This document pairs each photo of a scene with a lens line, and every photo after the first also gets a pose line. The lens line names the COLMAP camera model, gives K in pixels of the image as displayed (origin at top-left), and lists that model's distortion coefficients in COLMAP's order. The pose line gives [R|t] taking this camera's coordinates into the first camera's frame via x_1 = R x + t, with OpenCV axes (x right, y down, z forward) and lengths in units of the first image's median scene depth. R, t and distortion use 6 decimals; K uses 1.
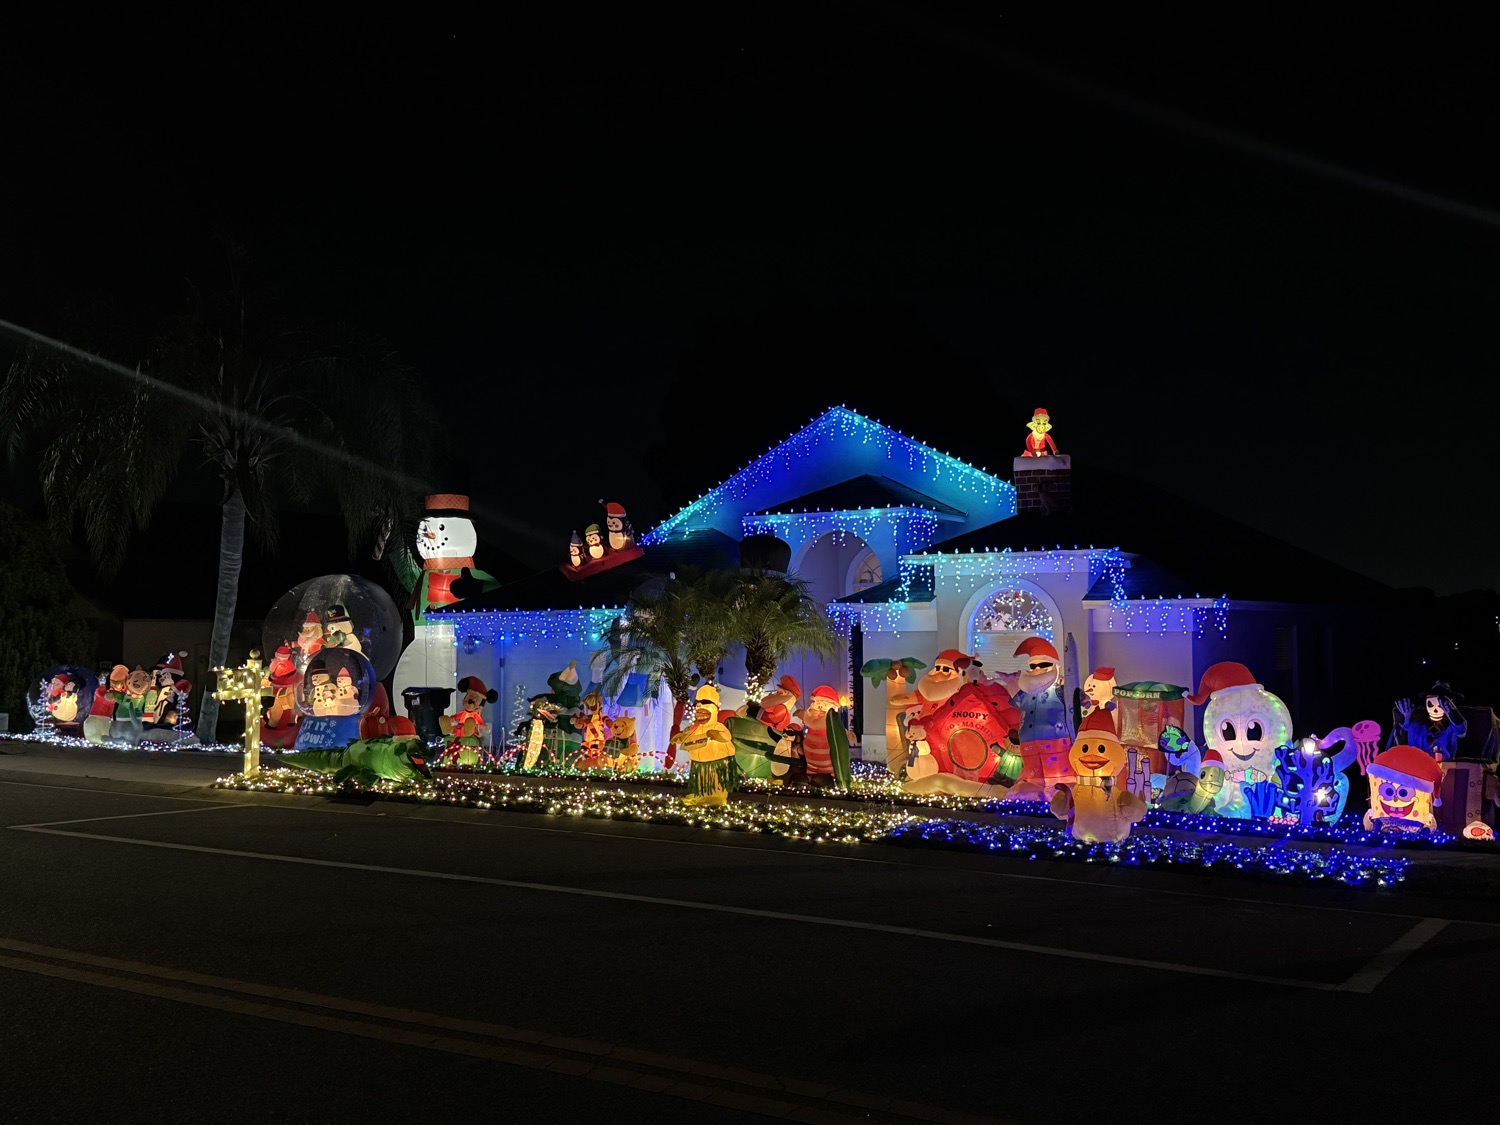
lens RADIAL K [[1300.1, 0, 750.0], [0, 1300.1, 562.5], [0, 0, 1]] dist [0.009718, -0.073980]
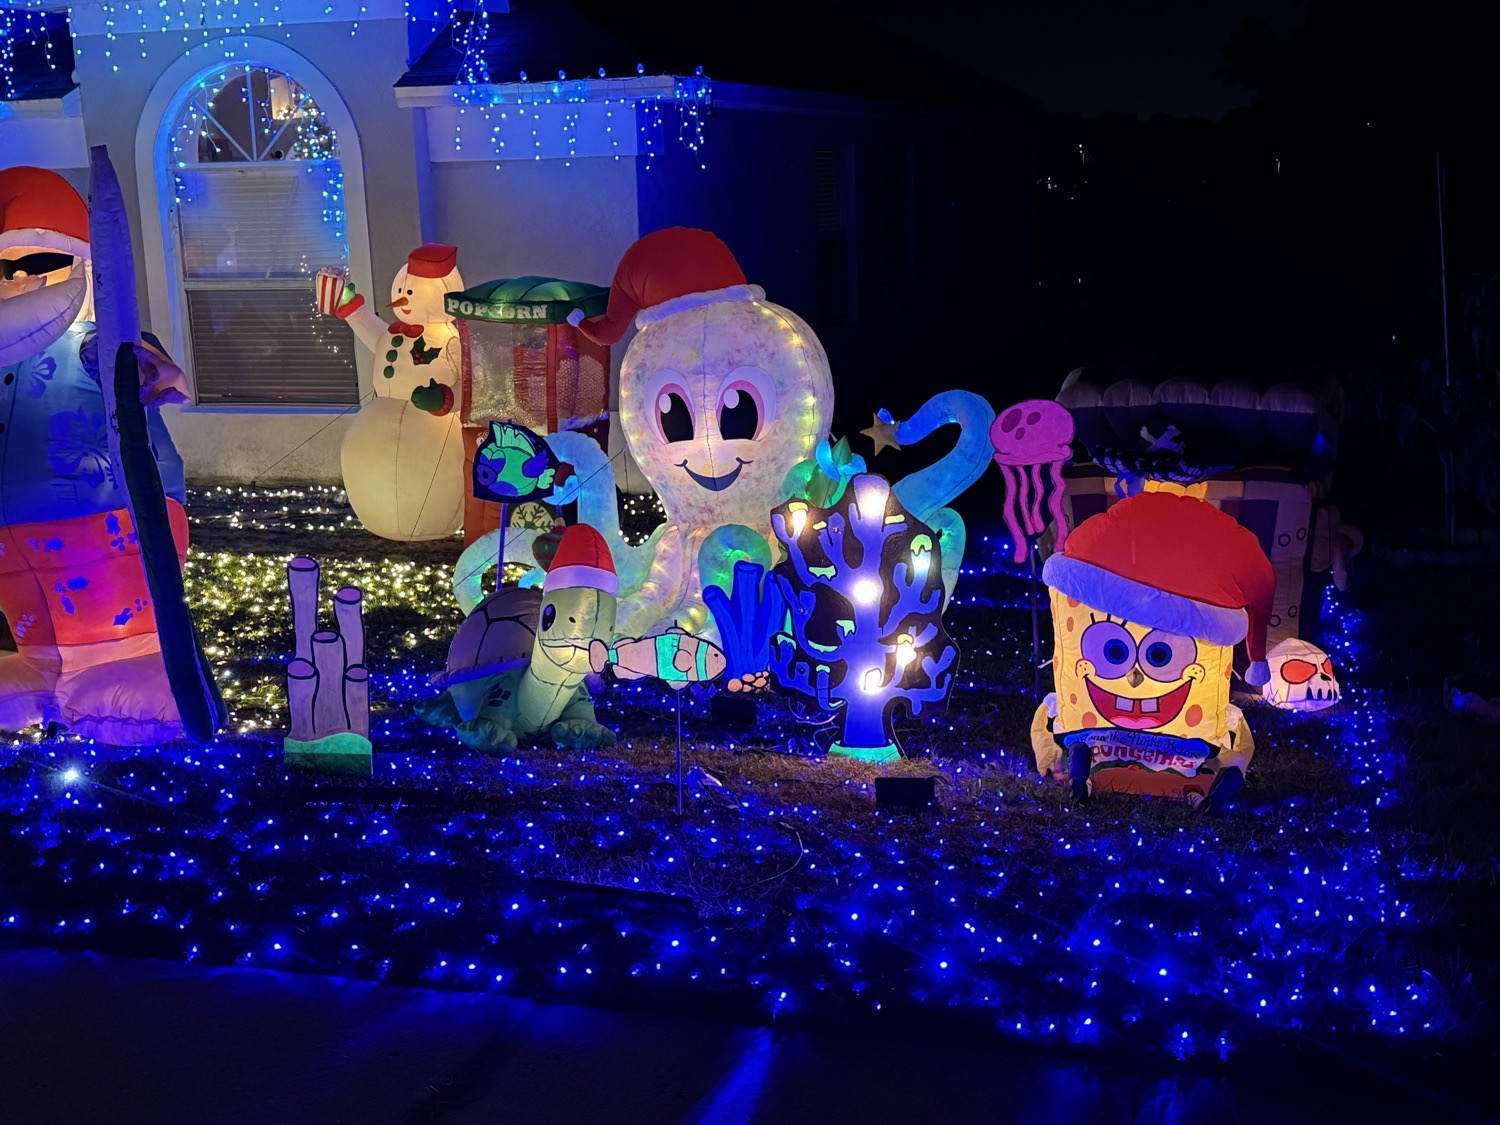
lens RADIAL K [[1869.0, 0, 750.0], [0, 1869.0, 562.5], [0, 0, 1]] dist [0.154658, -0.080837]
pose [[0.942726, -0.096612, 0.319272, 0.213161], [0.013544, 0.967436, 0.252754, 0.034155], [-0.333294, -0.233954, 0.913335, 0.491756]]
